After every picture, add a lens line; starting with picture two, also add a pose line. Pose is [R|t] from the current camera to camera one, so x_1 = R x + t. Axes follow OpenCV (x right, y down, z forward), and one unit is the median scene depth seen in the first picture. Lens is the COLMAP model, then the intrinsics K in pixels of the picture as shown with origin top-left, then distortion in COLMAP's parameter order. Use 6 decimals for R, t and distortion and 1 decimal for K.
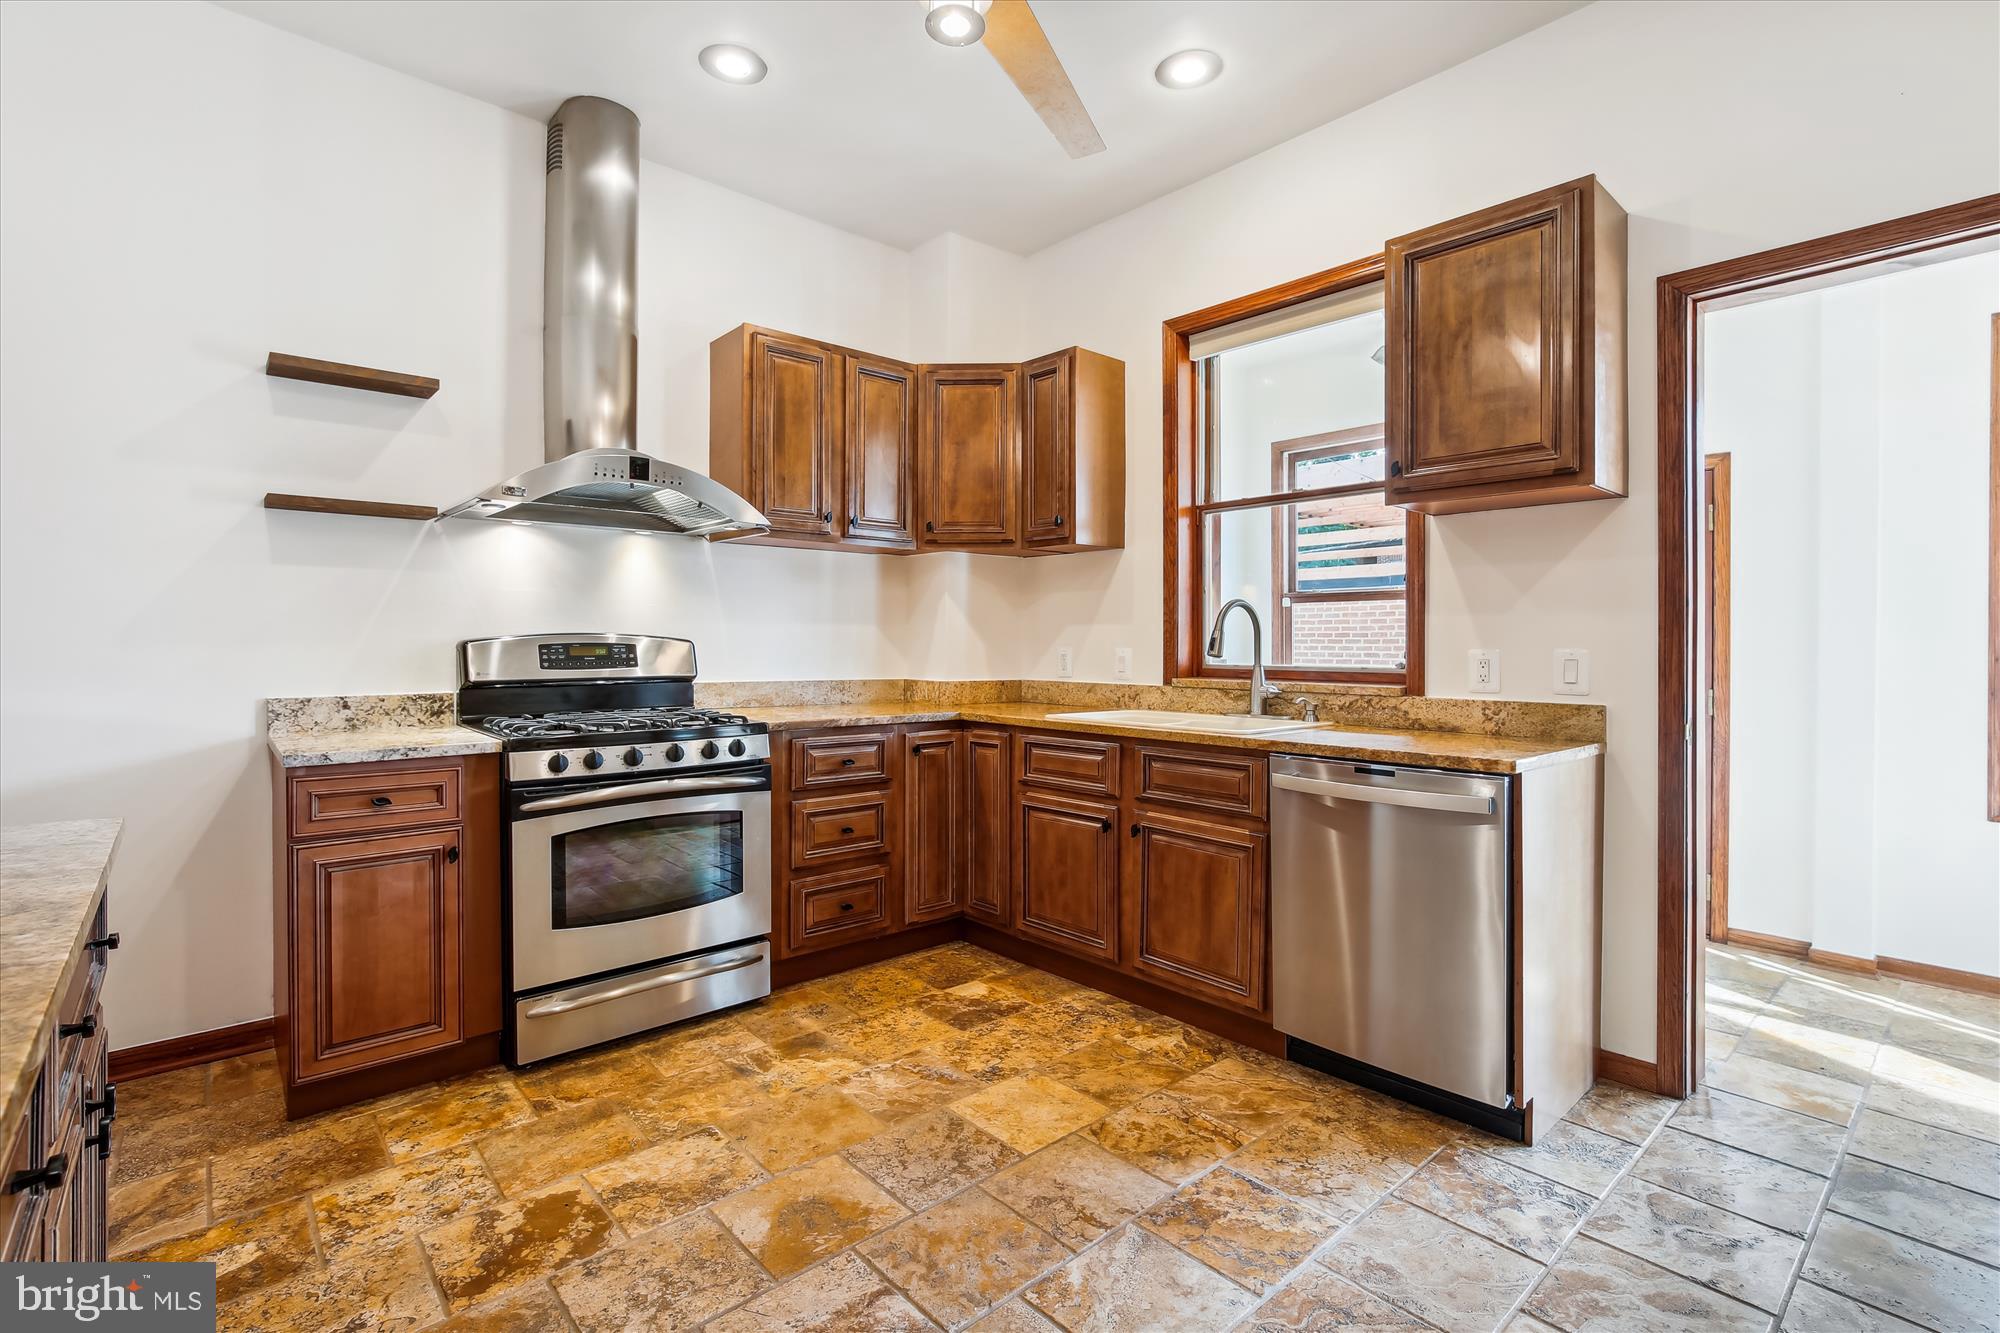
lens RADIAL K [[937.0, 0, 1009.8], [0, 937.0, 648.0], [0, 0, 1]] dist [-0.000892, 0.002199]
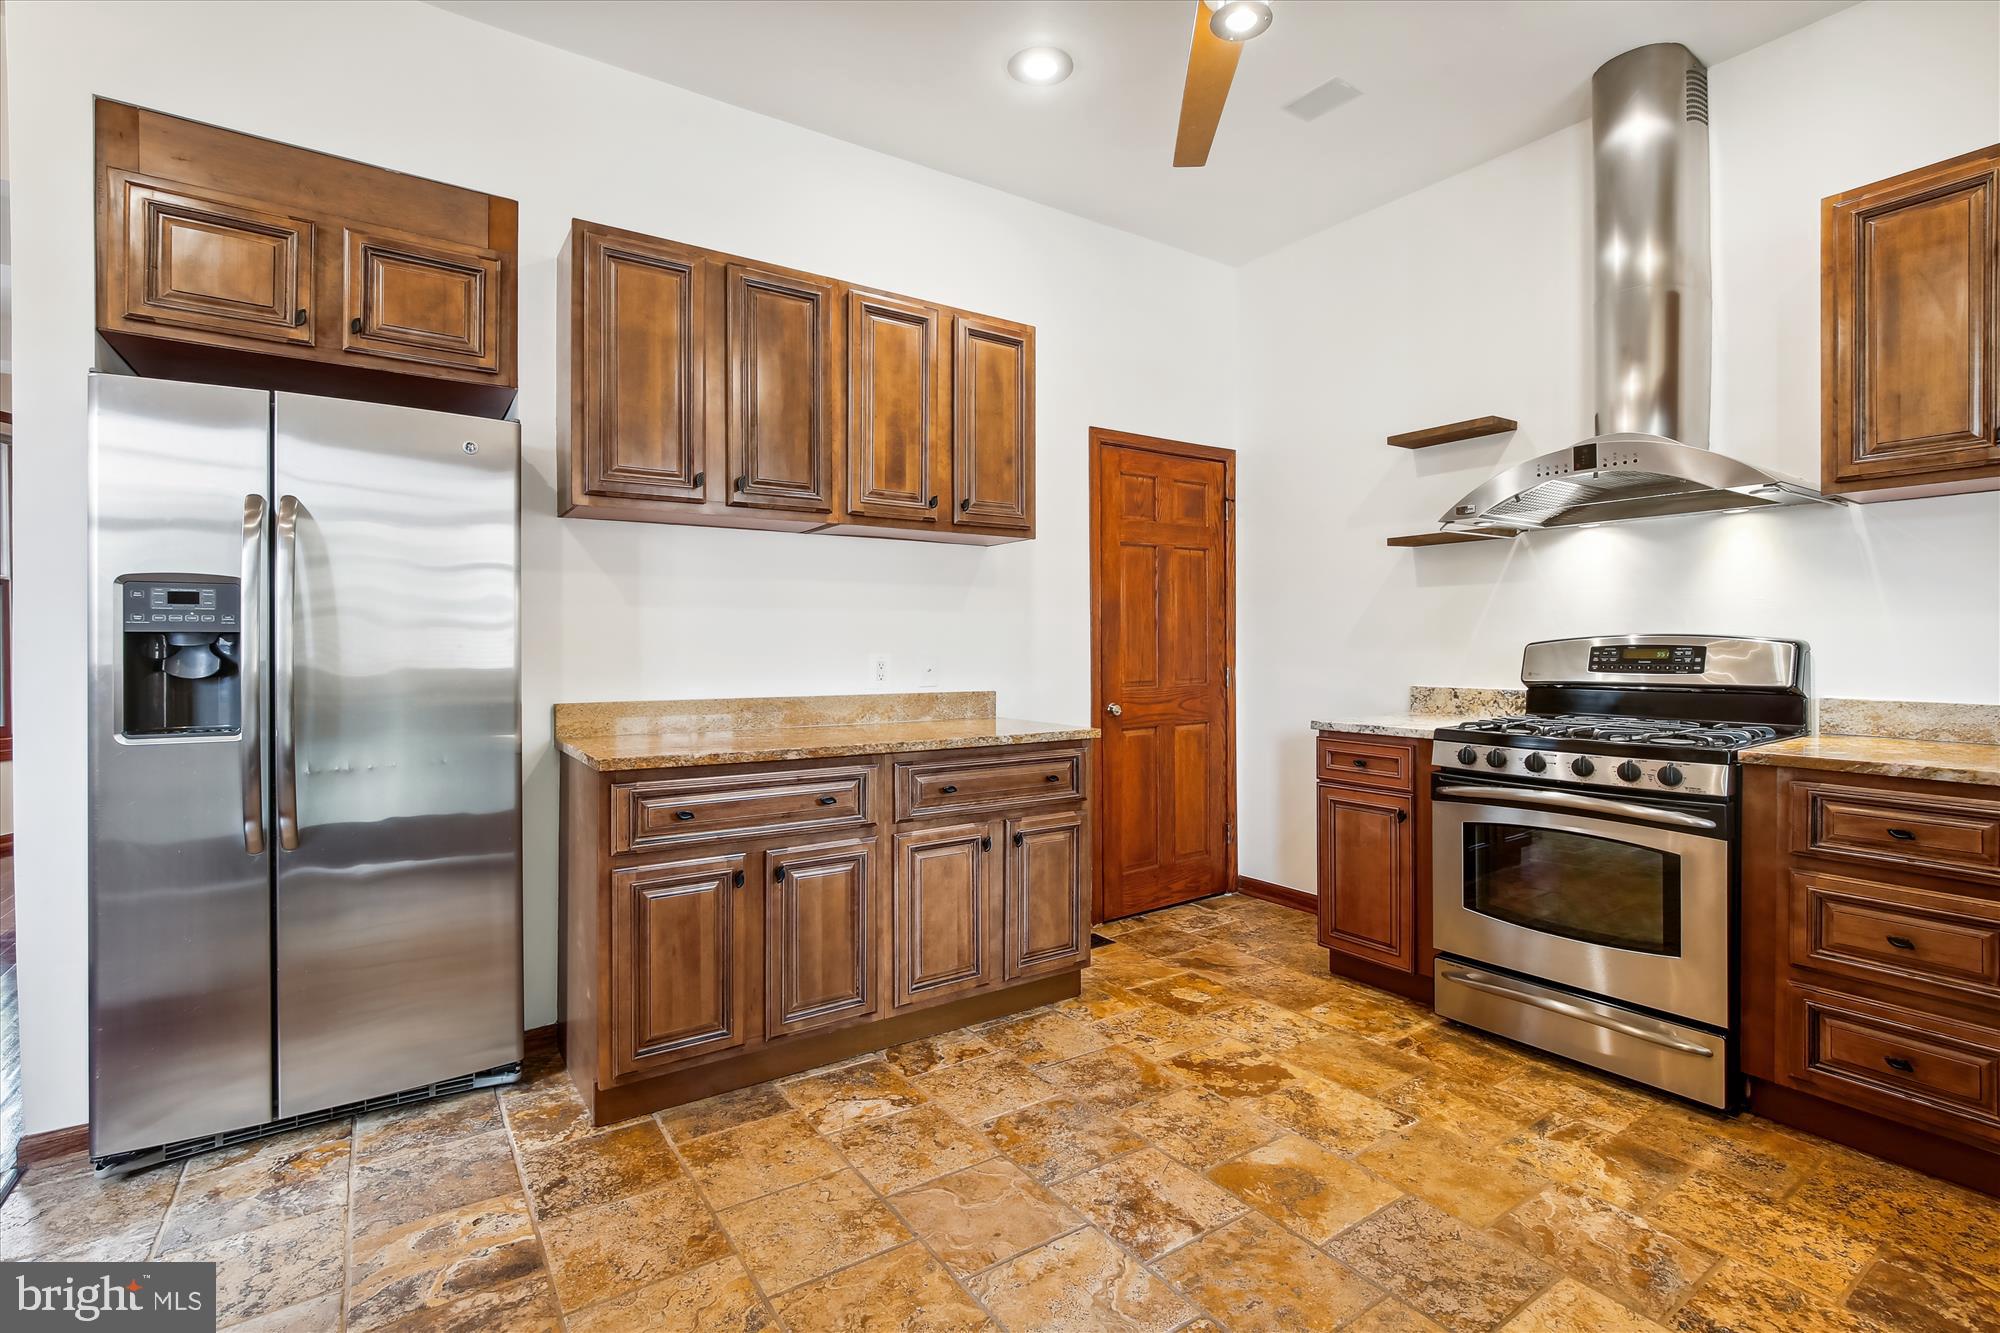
lens RADIAL K [[937.0, 0, 1010.7], [0, 937.0, 655.8], [0, 0, 1]] dist [-0.000892, 0.002199]
pose [[-0.129582, 0.008430, -0.991533, 0.667478], [-0.005197, 0.999944, 0.009181, -0.000113], [0.991555, 0.006343, -0.129531, 0.621460]]
